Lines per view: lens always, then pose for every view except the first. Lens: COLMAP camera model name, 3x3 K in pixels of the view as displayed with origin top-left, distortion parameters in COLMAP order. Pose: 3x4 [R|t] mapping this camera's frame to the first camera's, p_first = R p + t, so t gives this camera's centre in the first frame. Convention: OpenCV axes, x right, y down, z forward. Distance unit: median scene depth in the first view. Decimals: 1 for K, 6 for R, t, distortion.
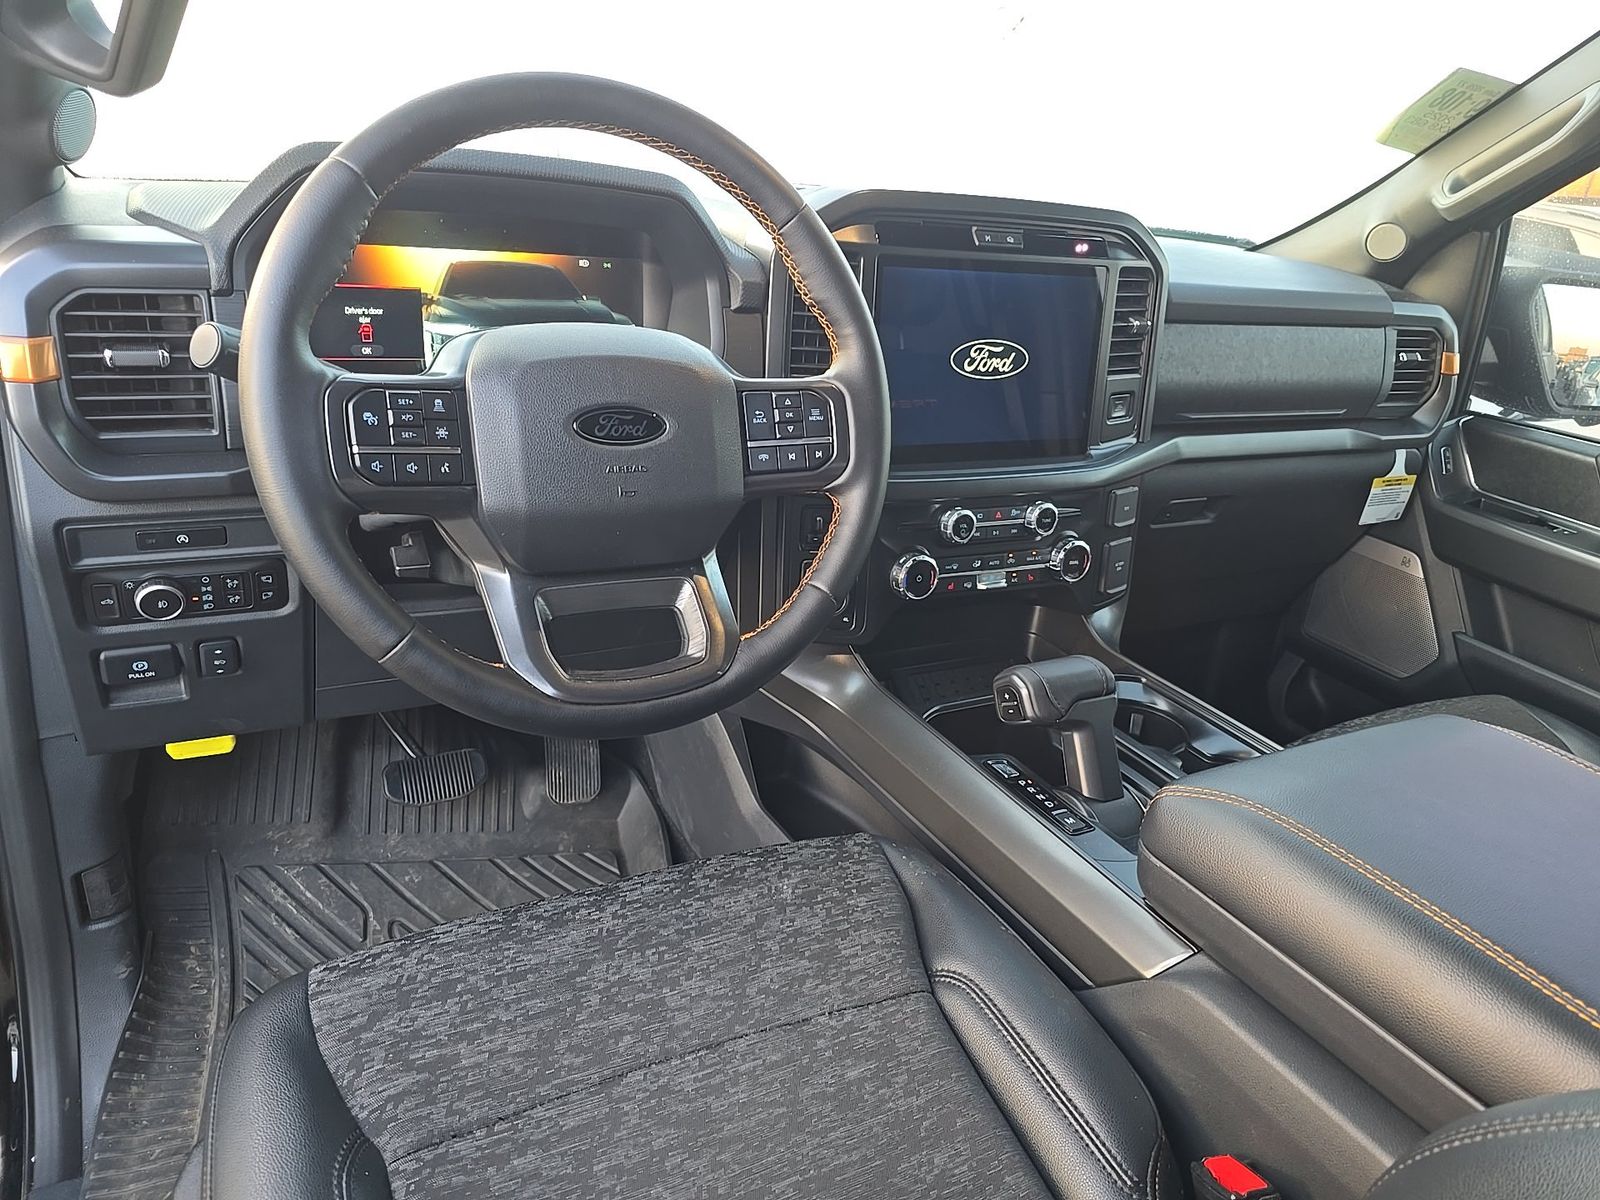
lens RADIAL K [[1060.9, 0, 800.0], [0, 1060.9, 600.0], [0, 0, 1]] dist [0.075524, -0.089700]
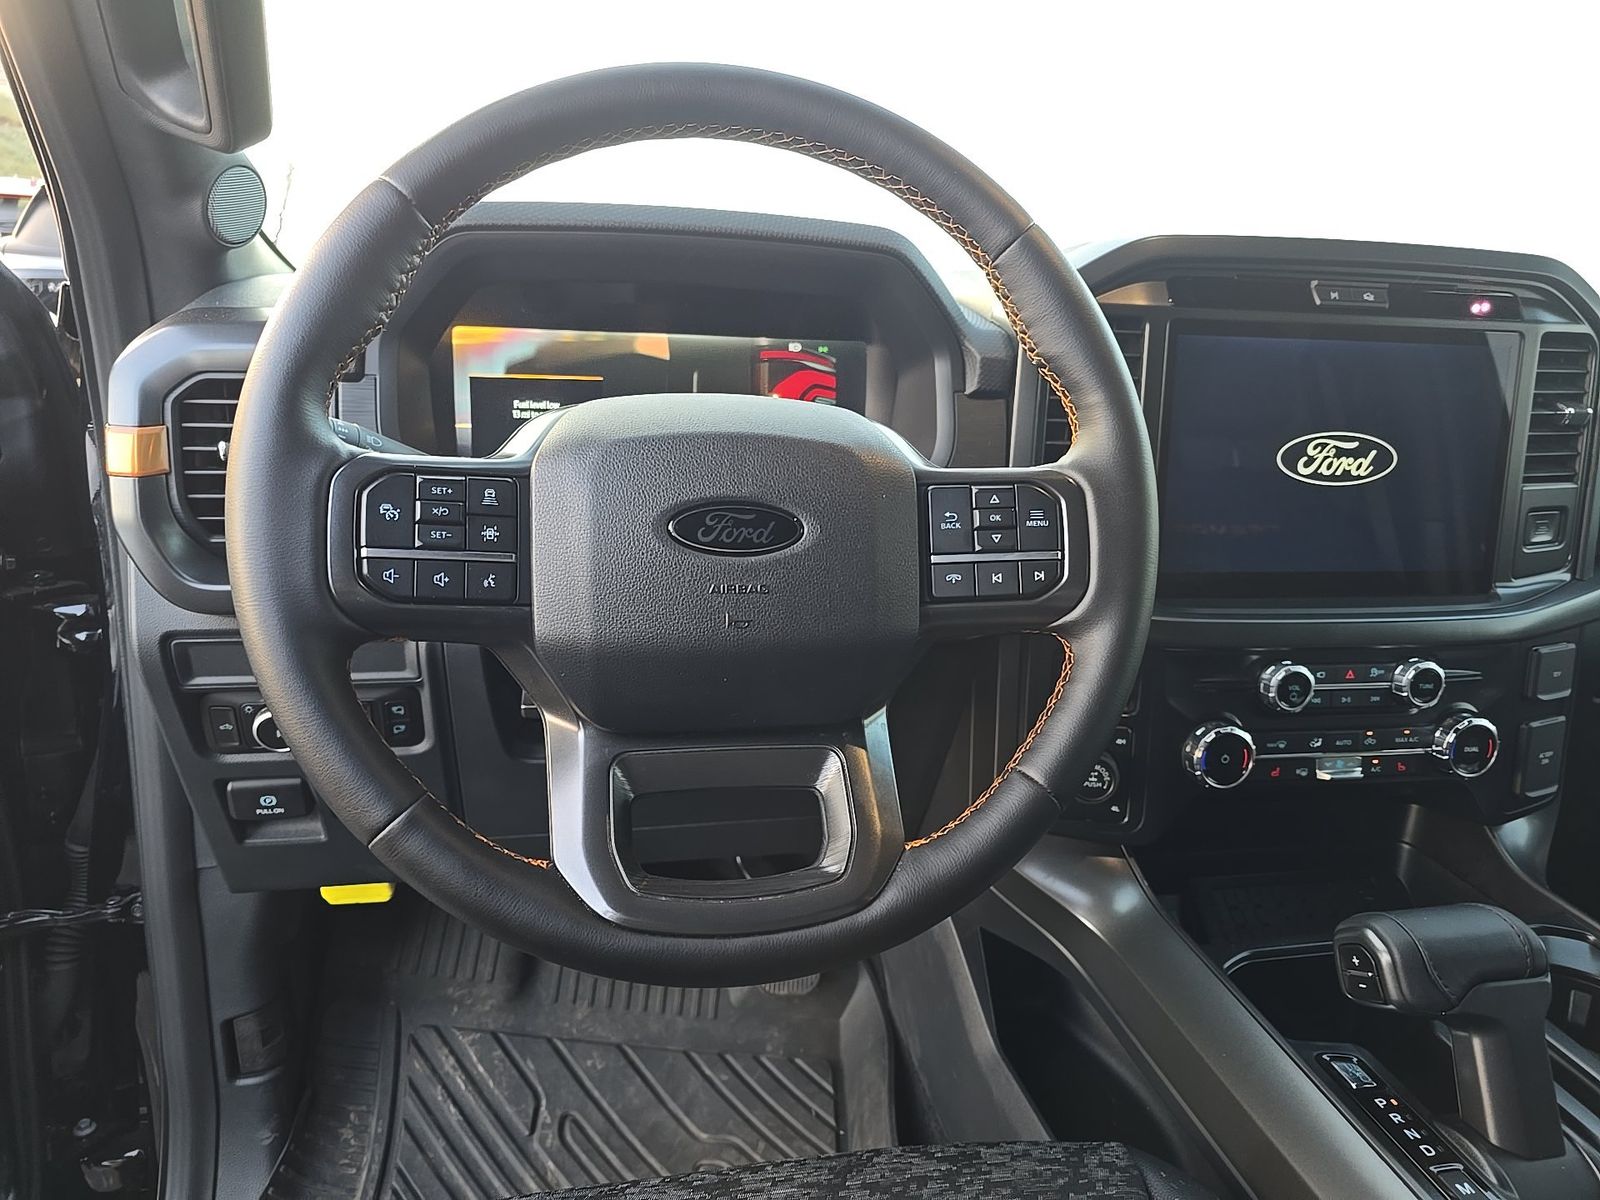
lens RADIAL K [[1101.8, 0, 800.0], [0, 1101.8, 600.0], [0, 0, 1]] dist [0.036972, -0.043647]
pose [[0.957062, 0.030071, -0.288319, 0.050861], [-0.065432, 0.991346, -0.113803, -0.022797], [0.282402, 0.127782, 0.950748, 0.203556]]
